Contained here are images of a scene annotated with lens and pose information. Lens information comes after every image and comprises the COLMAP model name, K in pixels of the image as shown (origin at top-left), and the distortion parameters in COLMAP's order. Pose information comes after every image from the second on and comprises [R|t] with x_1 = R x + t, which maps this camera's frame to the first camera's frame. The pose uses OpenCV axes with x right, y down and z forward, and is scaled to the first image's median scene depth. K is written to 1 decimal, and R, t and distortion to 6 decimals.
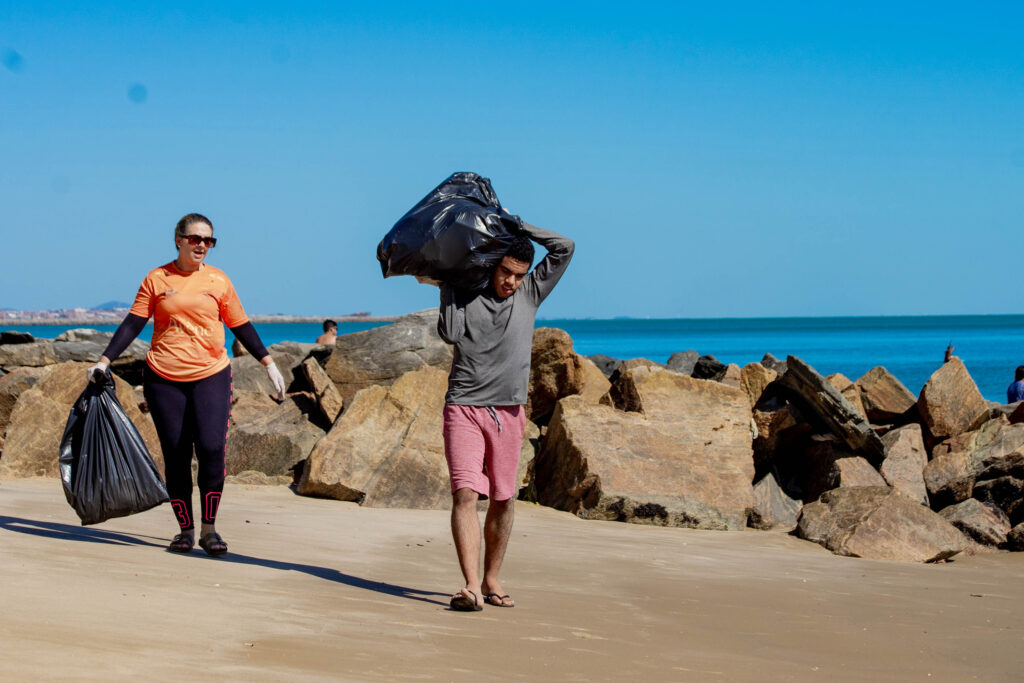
lens RADIAL K [[3115.9, 0, 512.0], [0, 3115.9, 341.4], [0, 0, 1]] dist [-0.337649, 0.000000]
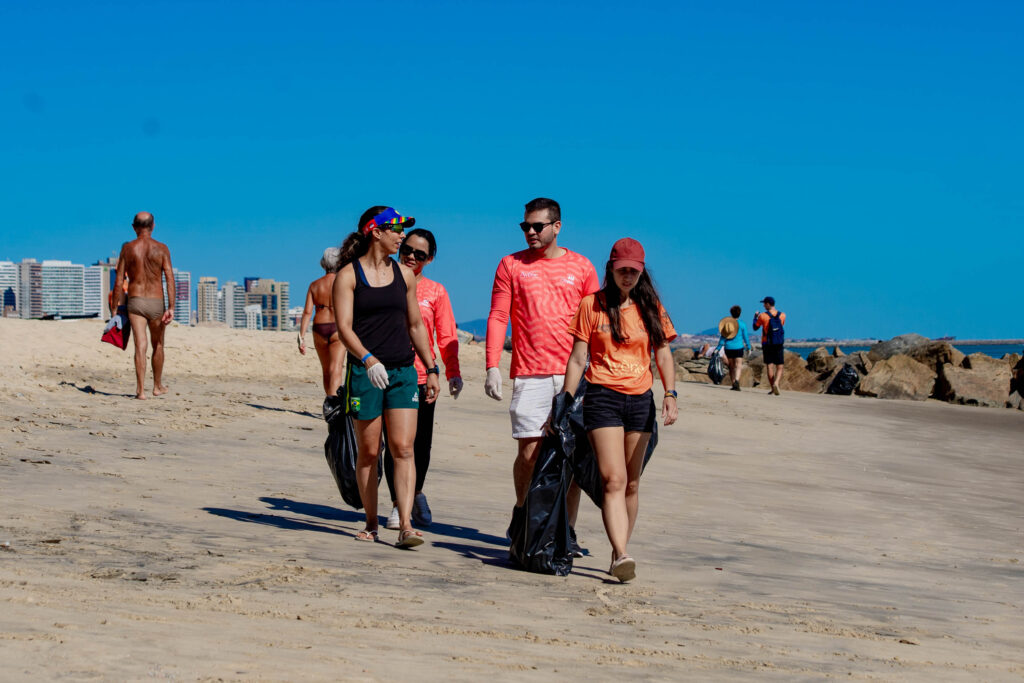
lens RADIAL K [[3115.9, 0, 510.7], [0, 3115.9, 345.9], [0, 0, 1]] dist [-0.337649, 0.000000]
pose [[0.981456, -0.002051, -0.191679, 0.177403], [0.000775, 0.999977, -0.006735, 0.020329], [0.191688, 0.006462, 0.981435, -2.000256]]
